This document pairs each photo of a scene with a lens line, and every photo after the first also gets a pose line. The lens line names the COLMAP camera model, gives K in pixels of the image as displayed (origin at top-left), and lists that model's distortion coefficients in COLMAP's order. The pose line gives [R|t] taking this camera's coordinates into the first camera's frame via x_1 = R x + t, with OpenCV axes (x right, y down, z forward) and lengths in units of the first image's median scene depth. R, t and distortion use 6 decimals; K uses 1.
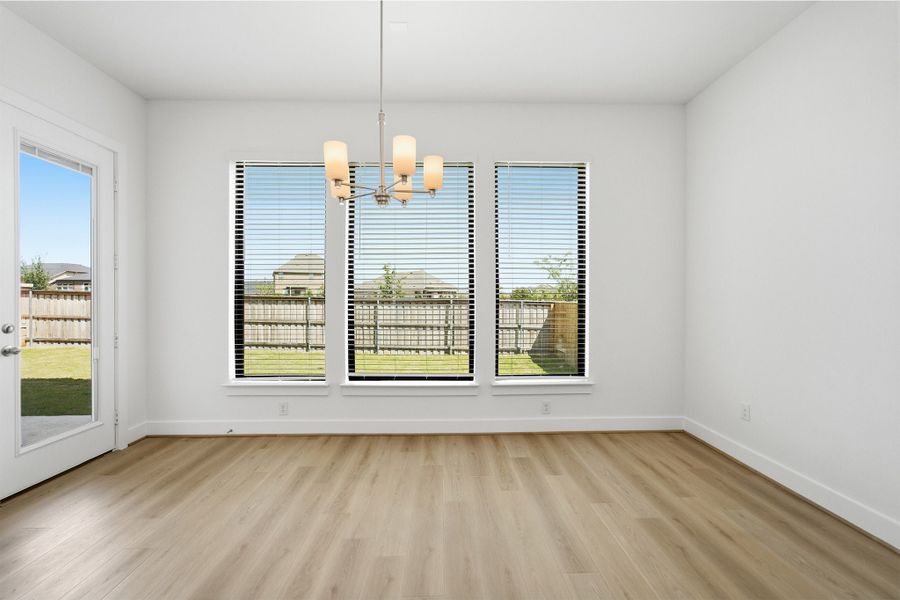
lens RADIAL K [[370.2, 0, 454.4], [0, 370.2, 303.3], [0, 0, 1]] dist [-0.011347, 0.002245]
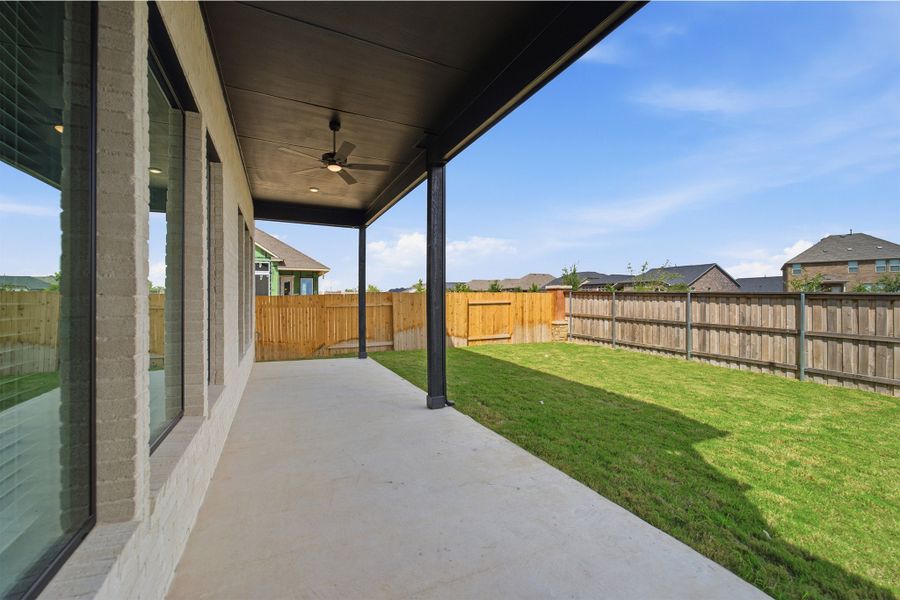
lens RADIAL K [[370.2, 0, 451.9], [0, 370.2, 301.5], [0, 0, 1]] dist [-0.011347, 0.002245]
pose [[0.397527, 0.005497, -0.917574, -0.247423], [-0.009157, 0.999956, 0.002024, -0.002944], [0.917545, 0.007598, 0.397560, 0.203356]]
